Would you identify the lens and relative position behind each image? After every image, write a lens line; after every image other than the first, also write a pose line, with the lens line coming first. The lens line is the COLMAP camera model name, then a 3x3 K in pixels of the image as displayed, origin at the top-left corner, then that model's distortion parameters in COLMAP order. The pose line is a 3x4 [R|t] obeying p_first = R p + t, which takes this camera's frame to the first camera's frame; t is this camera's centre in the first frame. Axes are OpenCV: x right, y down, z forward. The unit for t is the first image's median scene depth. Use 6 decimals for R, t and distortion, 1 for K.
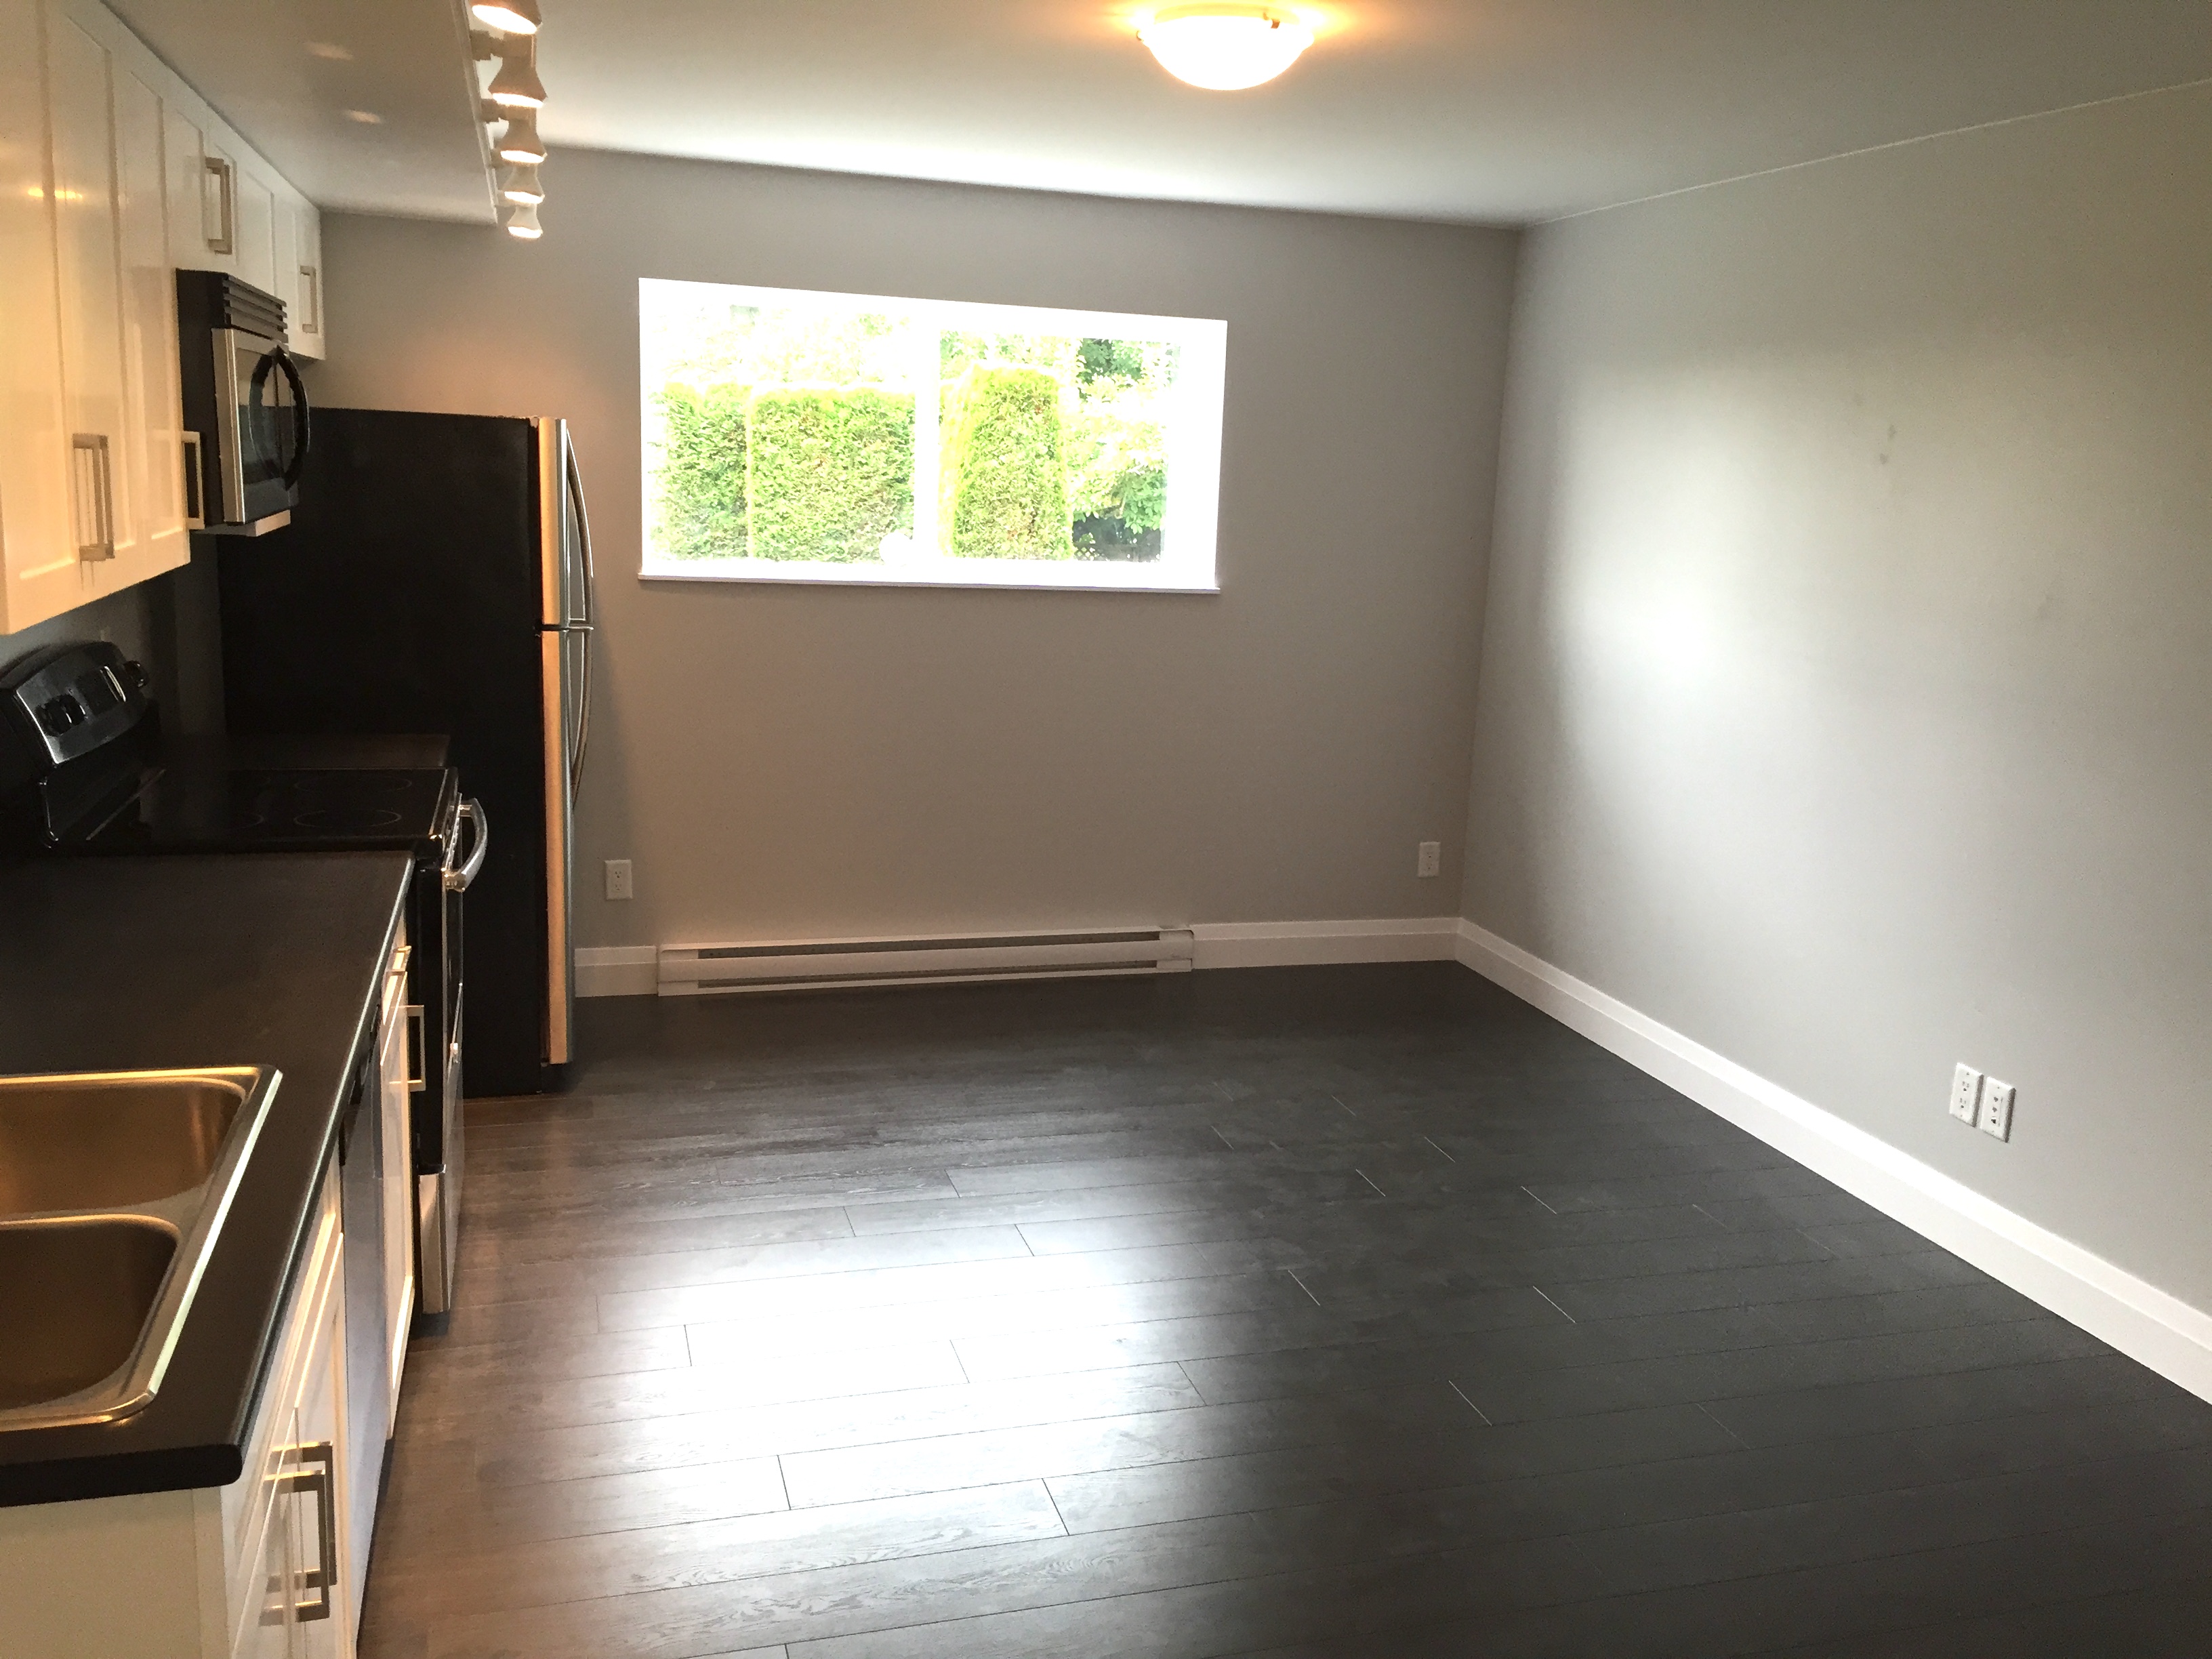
lens RADIAL K [[1841.3, 0, 1106.0], [0, 1841.3, 829.5], [0, 0, 1]] dist [0.147688, -0.212788]
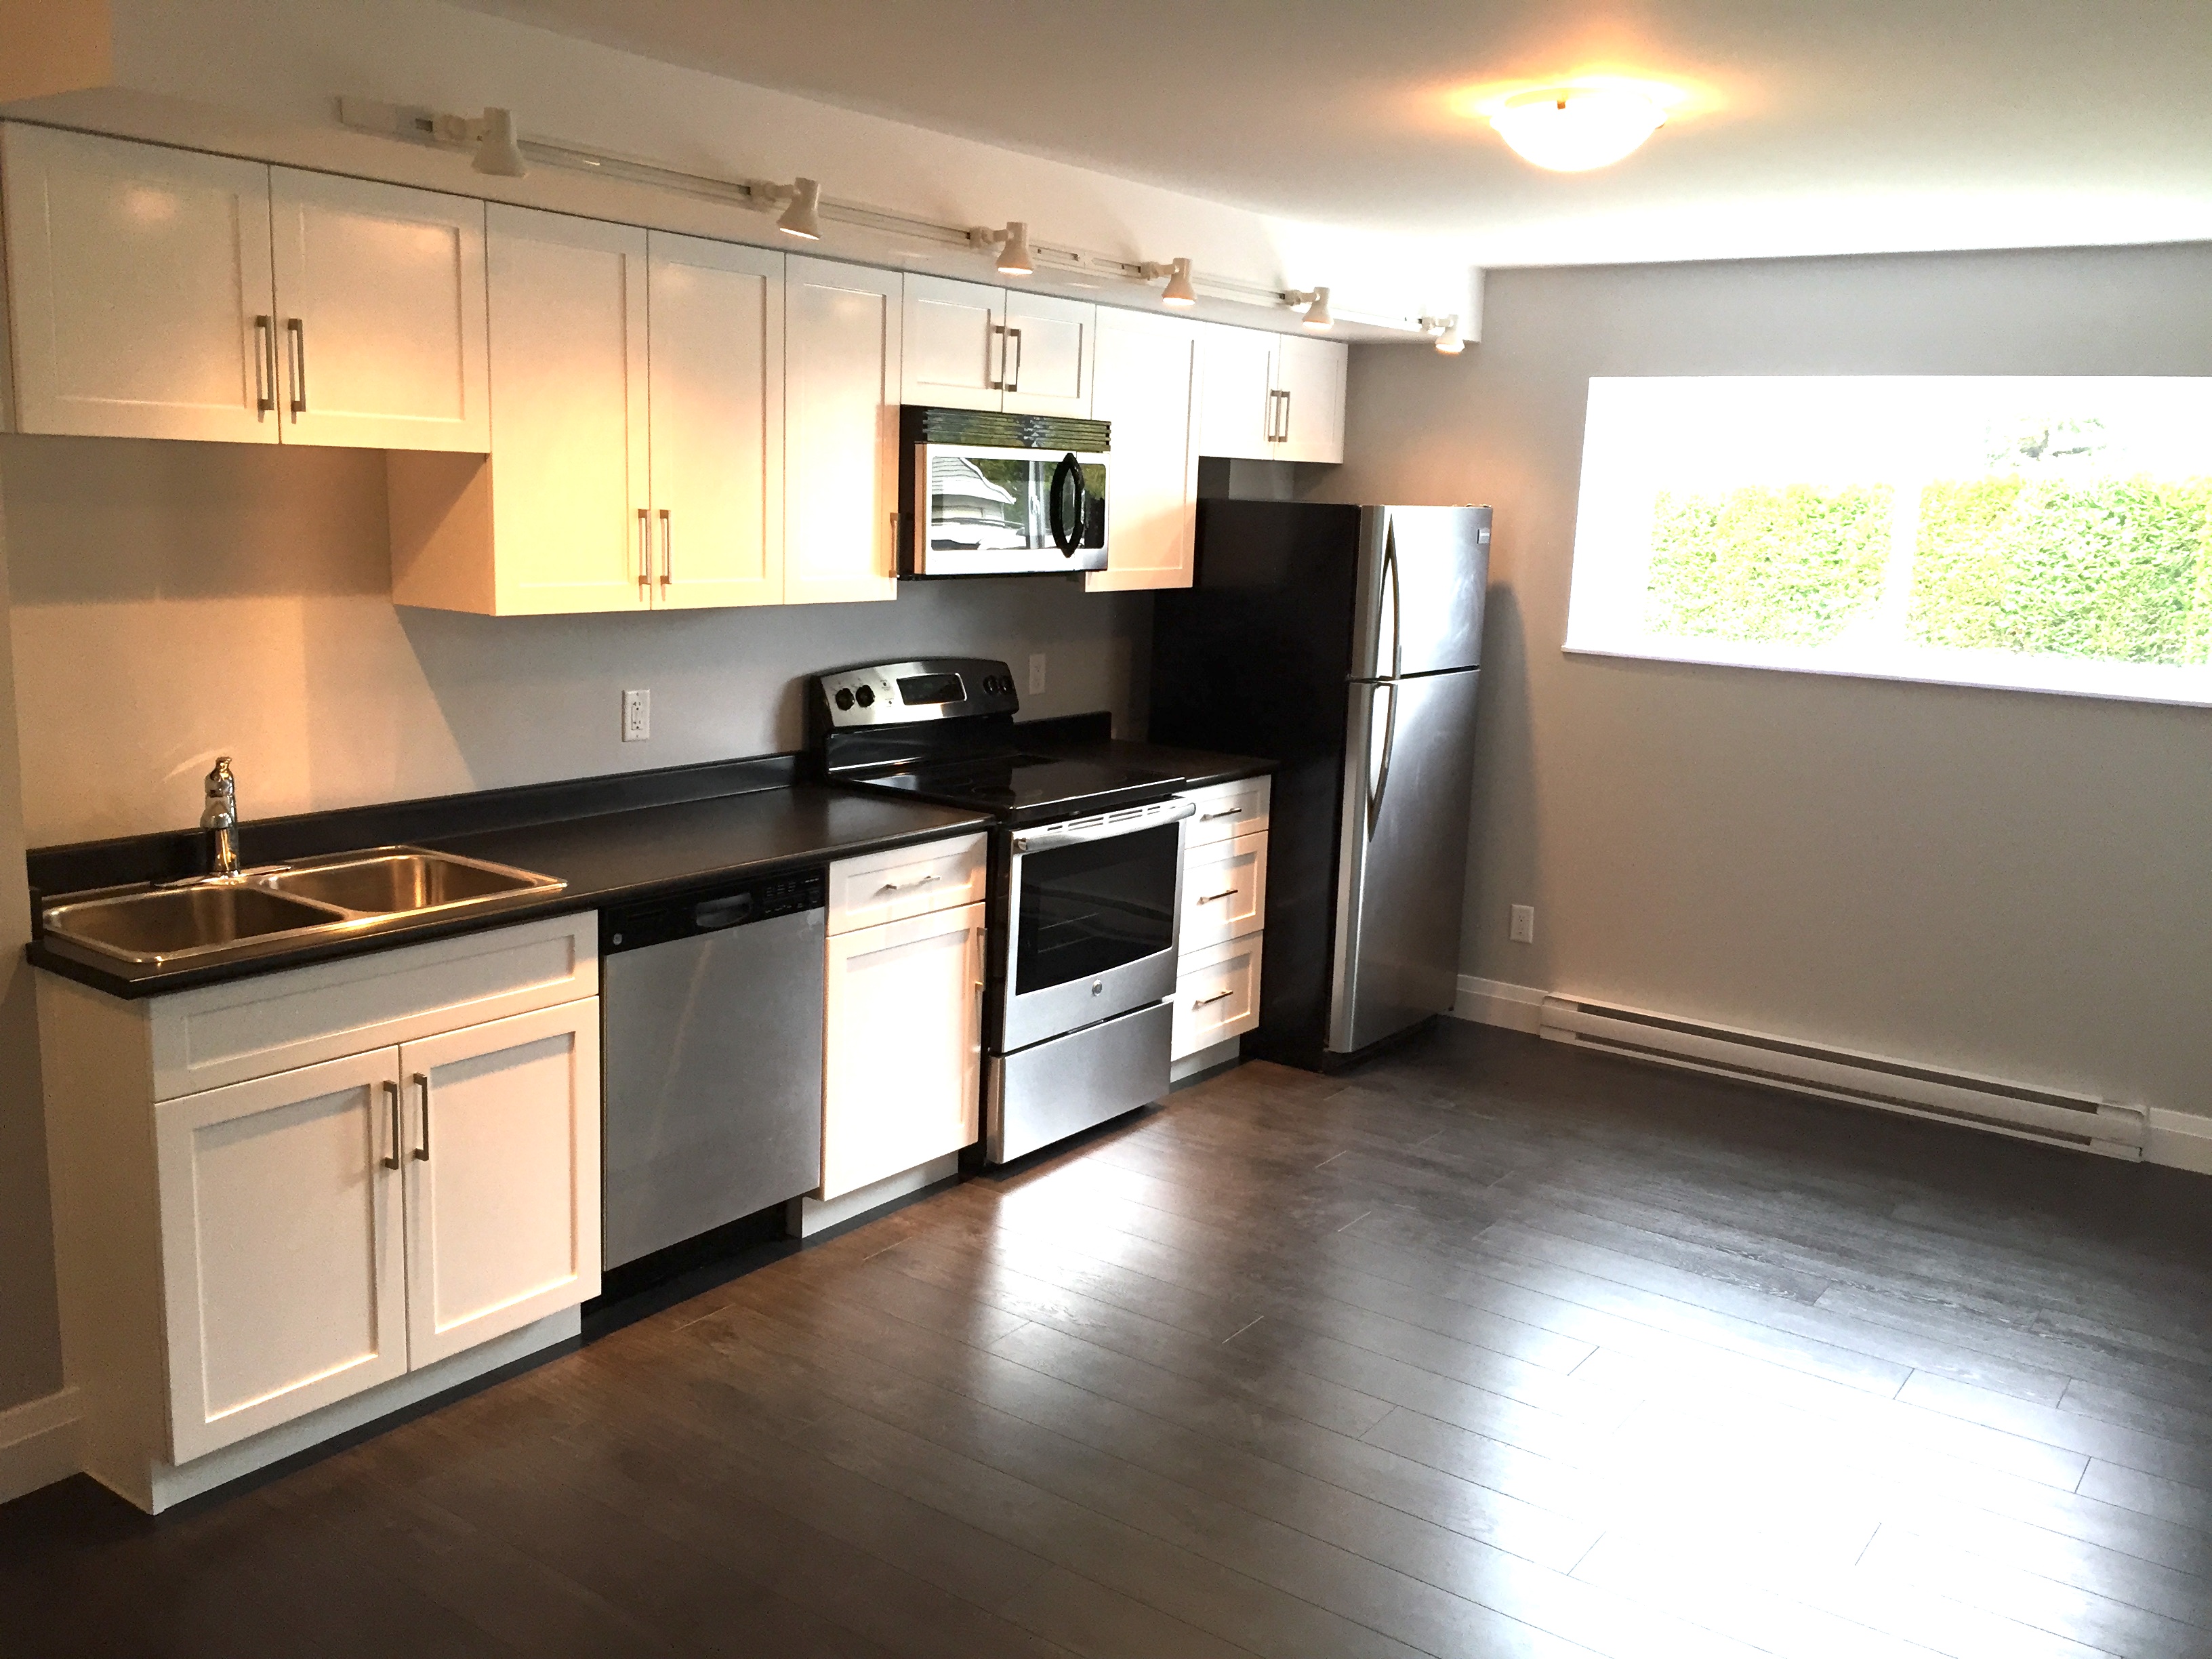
lens RADIAL K [[1841.3, 0, 1106.0], [0, 1841.3, 829.5], [0, 0, 1]] dist [0.147688, -0.212788]
pose [[0.628151, 0.125635, -0.767882, 0.388338], [-0.166600, 0.985708, 0.024990, -0.013235], [0.760047, 0.112232, 0.640104, 0.103759]]
